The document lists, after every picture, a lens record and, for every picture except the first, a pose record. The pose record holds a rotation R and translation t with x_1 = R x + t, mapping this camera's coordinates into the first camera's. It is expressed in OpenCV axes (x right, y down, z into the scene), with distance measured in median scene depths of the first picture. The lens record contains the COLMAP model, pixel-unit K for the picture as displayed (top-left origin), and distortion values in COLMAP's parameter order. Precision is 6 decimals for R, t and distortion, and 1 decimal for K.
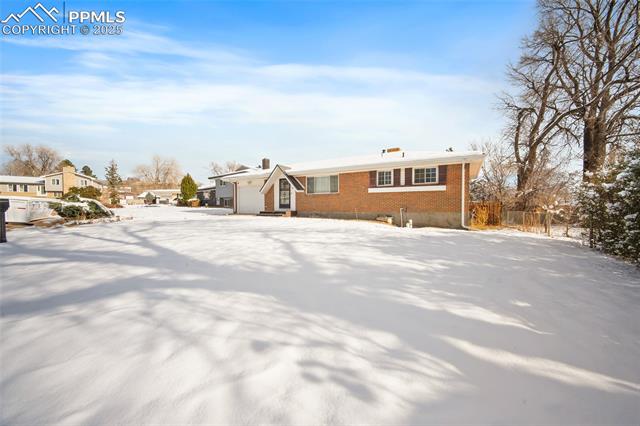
lens RADIAL K [[250.0, 0, 317.2], [0, 250.0, 210.0], [0, 0, 1]] dist [-0.000205, -0.000064]
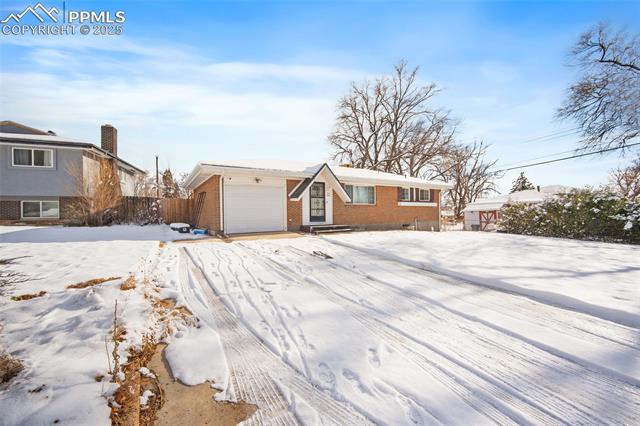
lens RADIAL K [[250.0, 0, 317.2], [0, 250.0, 210.0], [0, 0, 1]] dist [-0.000205, -0.000064]
pose [[0.466179, 0.008627, 0.884648, -0.930907], [0.014625, 0.999741, -0.017457, -0.033017], [-0.884569, 0.021076, 0.465932, 0.762315]]
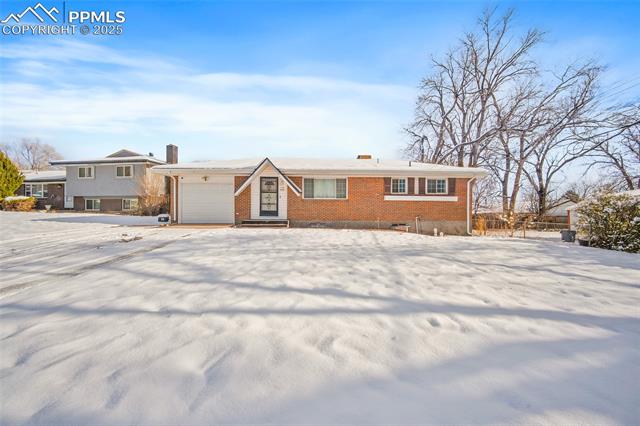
lens RADIAL K [[250.0, 0, 317.2], [0, 250.0, 210.0], [0, 0, 1]] dist [-0.000205, -0.000064]
pose [[0.841835, 0.009709, 0.539648, -0.486411], [-0.003245, 0.999911, -0.012928, -0.018901], [-0.539726, 0.009132, 0.841791, 0.332066]]
